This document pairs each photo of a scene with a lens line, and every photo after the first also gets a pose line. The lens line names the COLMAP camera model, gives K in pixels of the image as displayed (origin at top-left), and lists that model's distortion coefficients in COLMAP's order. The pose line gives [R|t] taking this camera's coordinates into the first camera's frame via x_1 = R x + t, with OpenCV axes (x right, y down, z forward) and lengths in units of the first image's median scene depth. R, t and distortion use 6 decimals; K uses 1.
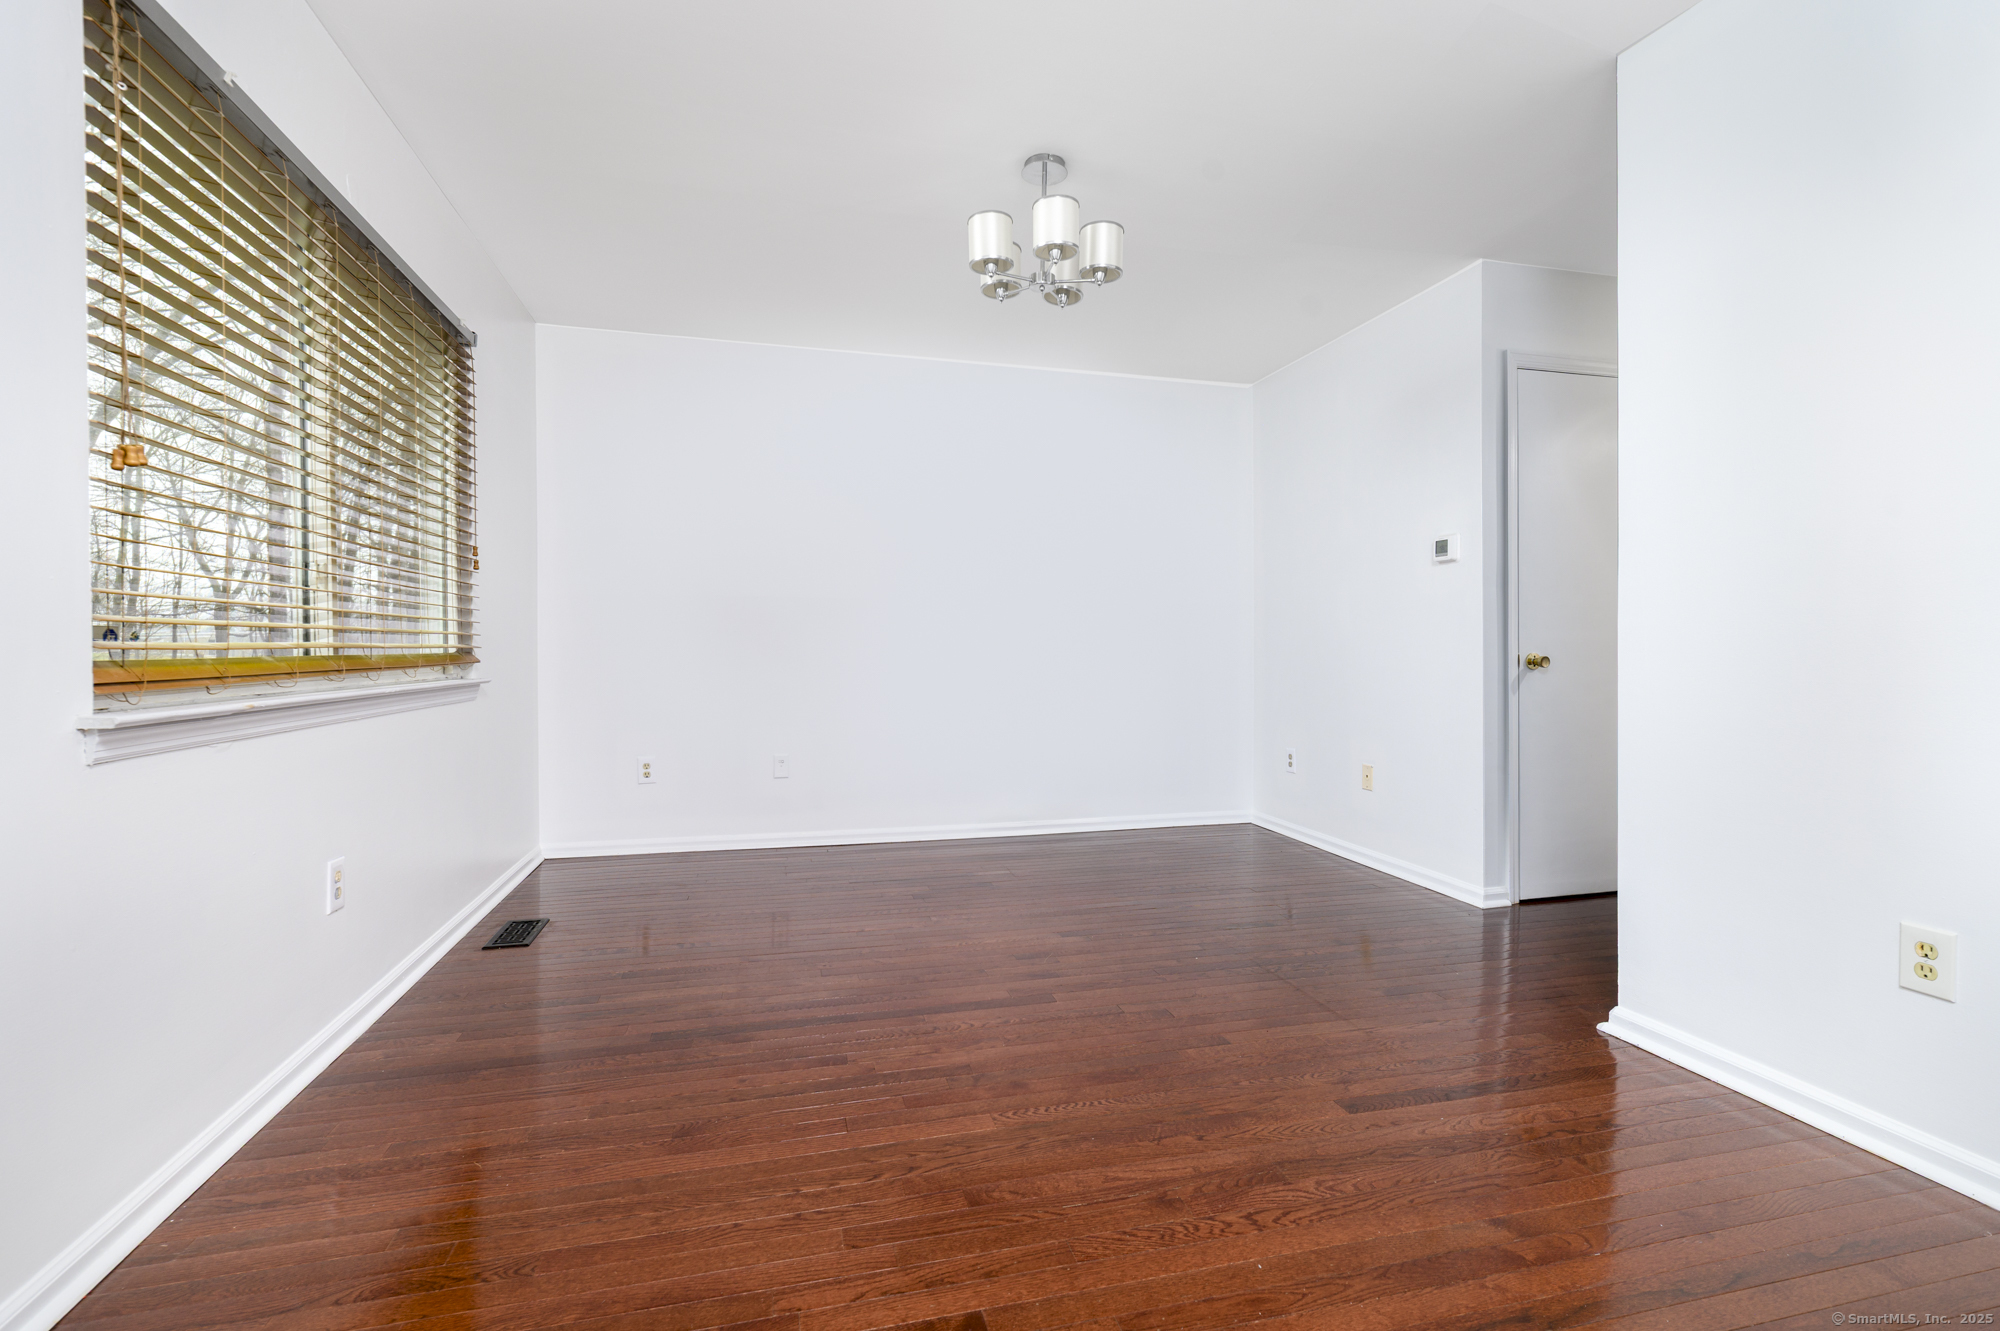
lens RADIAL K [[880.9, 0, 988.8], [0, 880.9, 658.8], [0, 0, 1]] dist [0.003704, -0.000150]
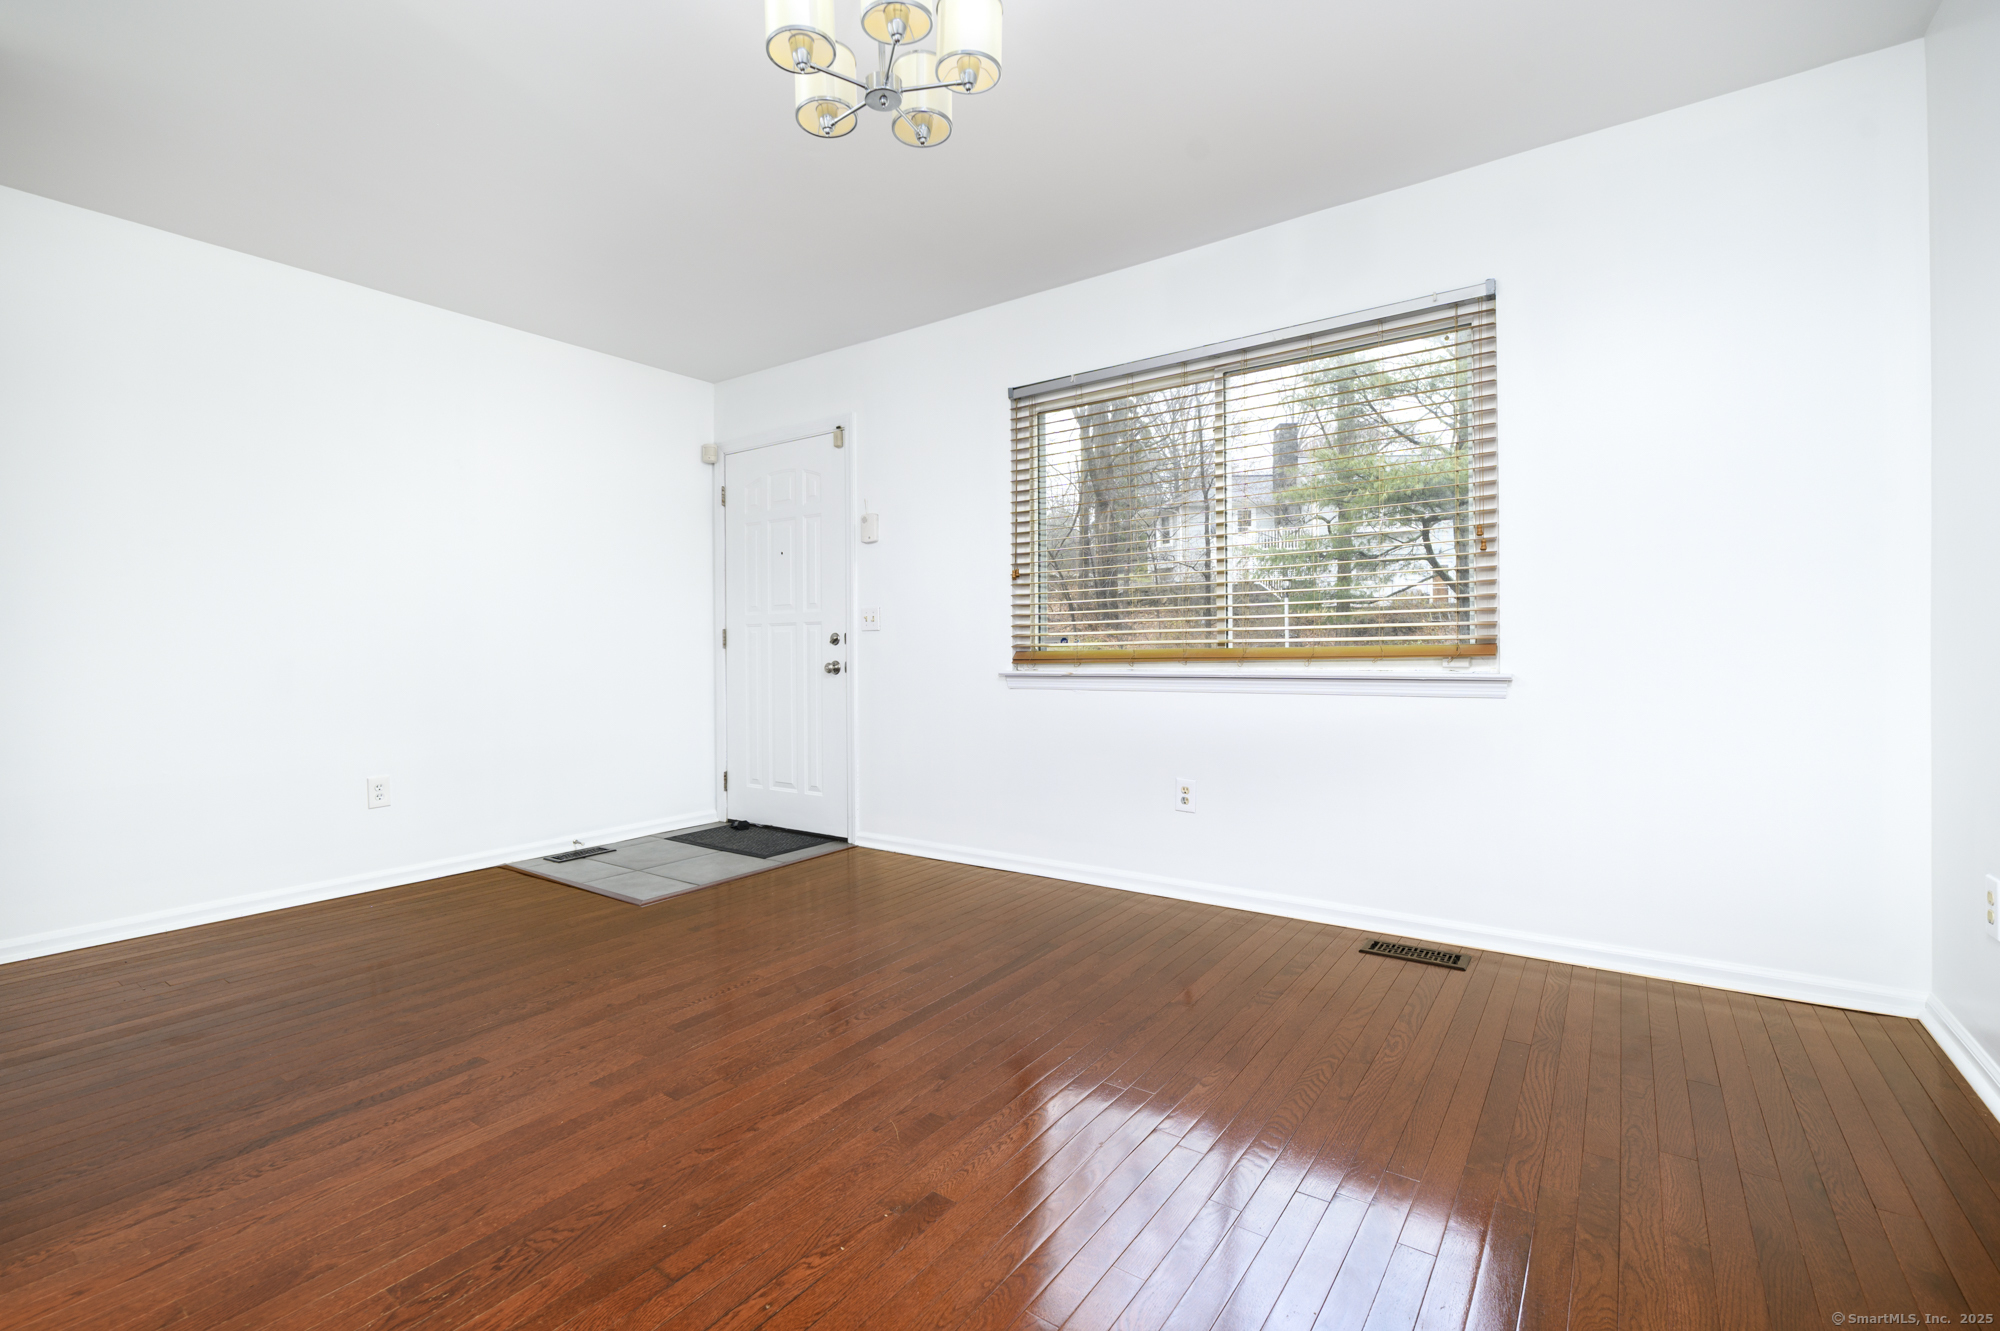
lens RADIAL K [[892.6, 0, 964.2], [0, 892.6, 650.7], [0, 0, 1]] dist [-0.000313, -0.000022]
pose [[-0.773741, 0.008360, -0.633447, 0.406781], [0.005196, 0.999963, 0.006849, -0.009433], [0.633481, 0.002008, -0.773756, 1.433358]]
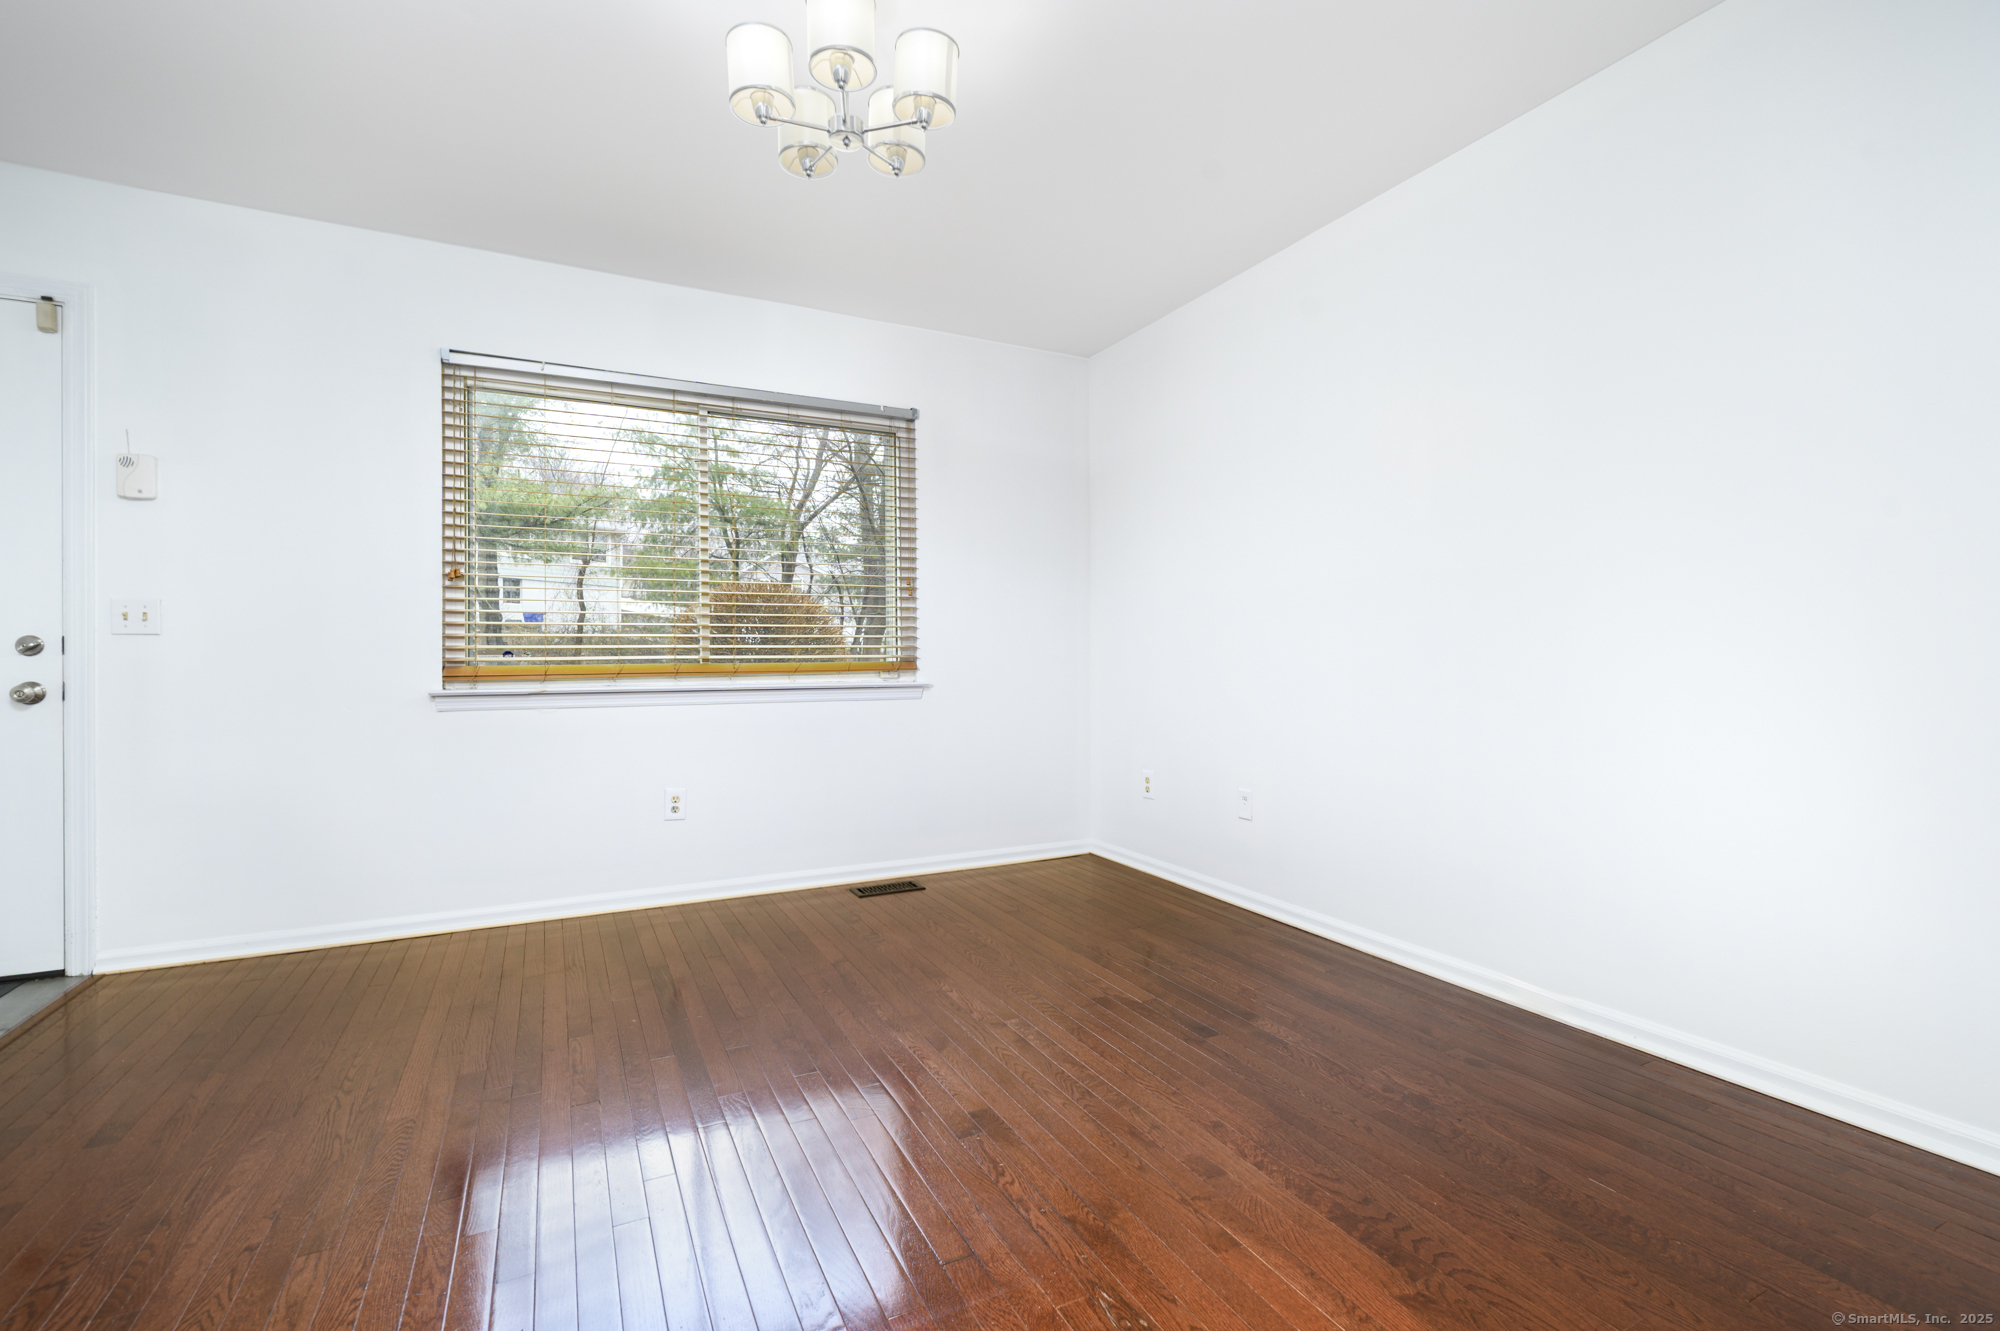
lens RADIAL K [[880.9, 0, 988.8], [0, 880.9, 658.8], [0, 0, 1]] dist [0.003704, -0.000150]
pose [[0.213965, -0.006288, -0.976821, 0.708722], [-0.001776, 0.999975, -0.006827, -0.002270], [0.976840, 0.003196, 0.213948, 0.882982]]
